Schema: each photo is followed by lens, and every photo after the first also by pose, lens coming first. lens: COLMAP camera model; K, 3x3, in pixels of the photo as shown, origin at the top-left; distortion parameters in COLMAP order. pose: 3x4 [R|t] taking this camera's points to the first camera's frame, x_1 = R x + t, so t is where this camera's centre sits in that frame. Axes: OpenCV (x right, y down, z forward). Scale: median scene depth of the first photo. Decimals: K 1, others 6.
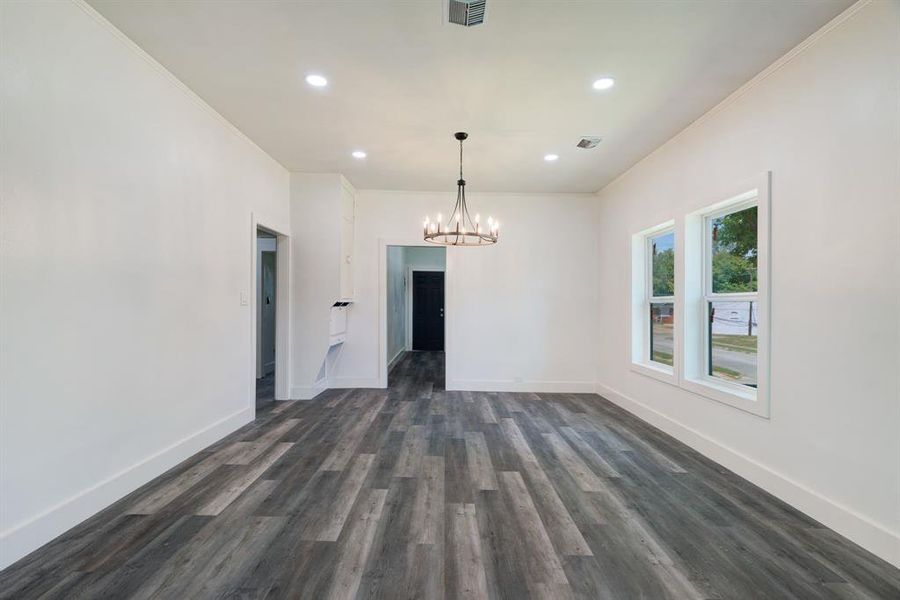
lens RADIAL K [[402.9, 0, 453.0], [0, 402.9, 301.6], [0, 0, 1]] dist [-0.002031, 0.000326]
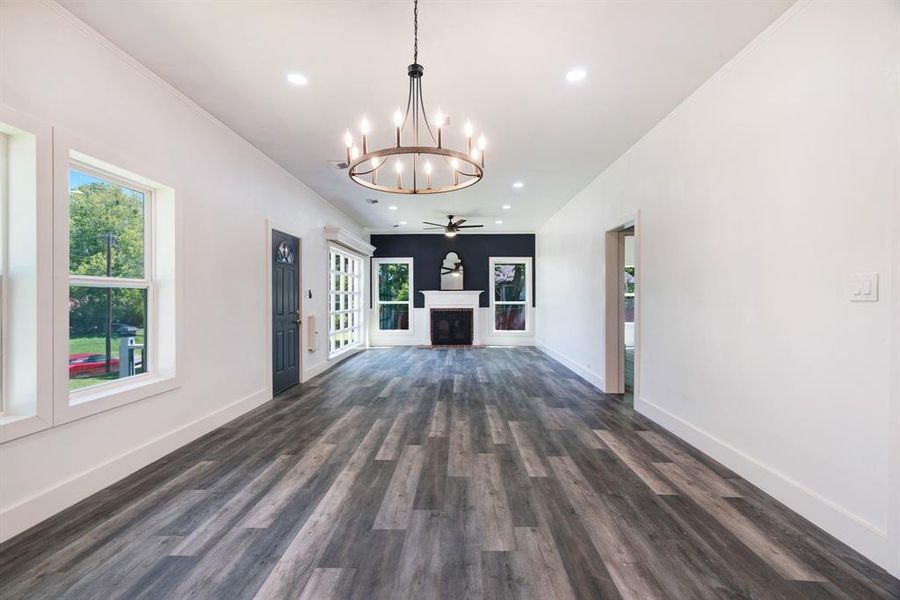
lens RADIAL K [[421.2, 0, 452.6], [0, 421.2, 300.2], [0, 0, 1]] dist [-0.001731, -0.000032]
pose [[-0.999098, -0.016061, 0.039312, -0.065539], [-0.016268, 0.999855, -0.004943, 0.022926], [-0.039227, -0.005578, -0.999215, 2.002929]]
